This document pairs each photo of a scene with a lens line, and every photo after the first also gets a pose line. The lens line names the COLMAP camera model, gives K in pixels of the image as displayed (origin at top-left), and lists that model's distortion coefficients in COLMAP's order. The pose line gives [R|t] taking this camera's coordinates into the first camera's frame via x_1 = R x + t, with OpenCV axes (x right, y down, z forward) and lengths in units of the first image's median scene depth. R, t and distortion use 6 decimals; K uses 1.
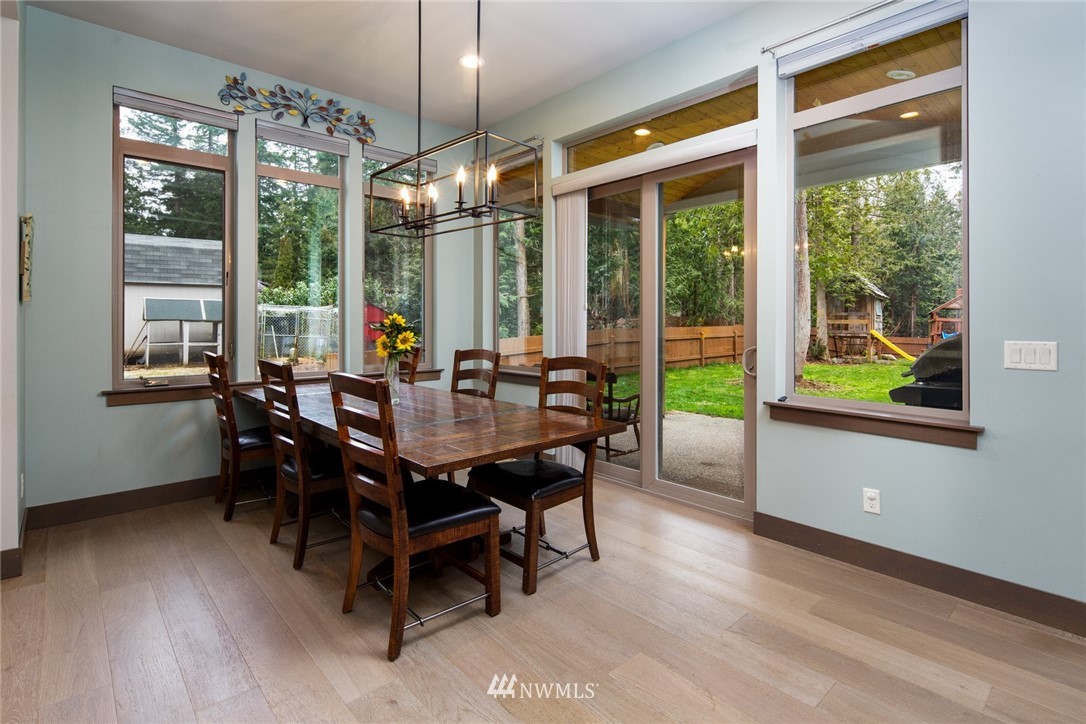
lens RADIAL K [[539.1, 0, 554.8], [0, 539.1, 320.8], [0, 0, 1]] dist [-0.000527, -0.000103]
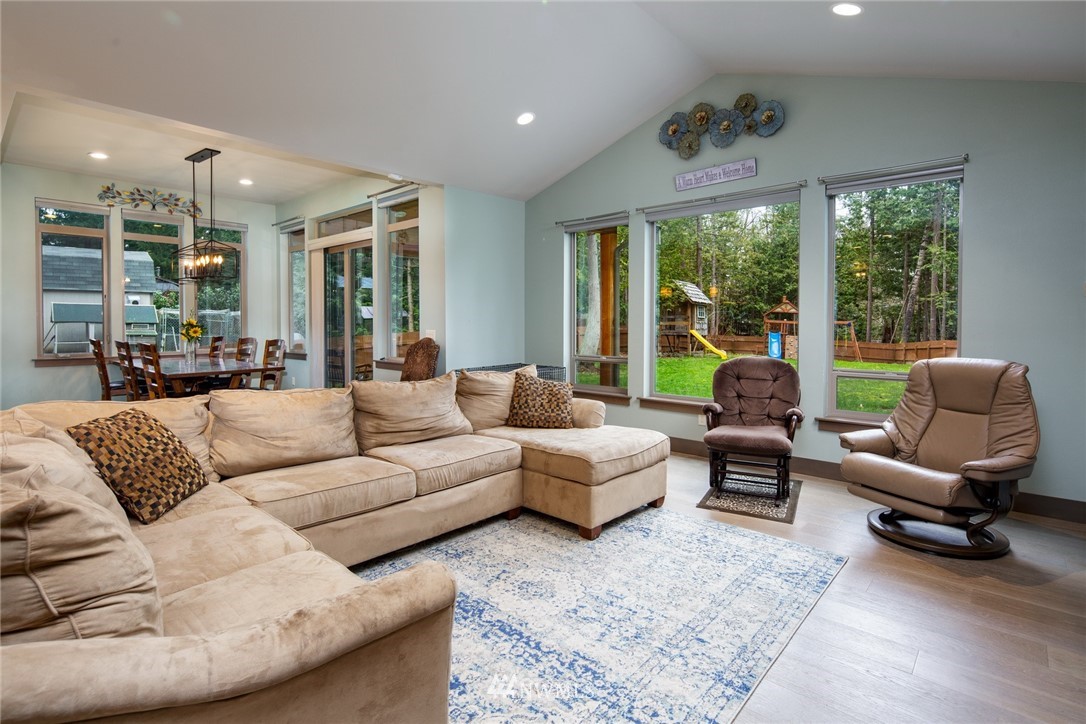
lens RADIAL K [[526.6, 0, 546.0], [0, 526.6, 333.7], [0, 0, 1]] dist [0.000297, -0.000870]
pose [[0.994563, -0.002468, 0.104106, 0.631323], [0.000301, 0.999783, 0.020831, 0.001108], [-0.104135, -0.020686, 0.994348, -0.846851]]
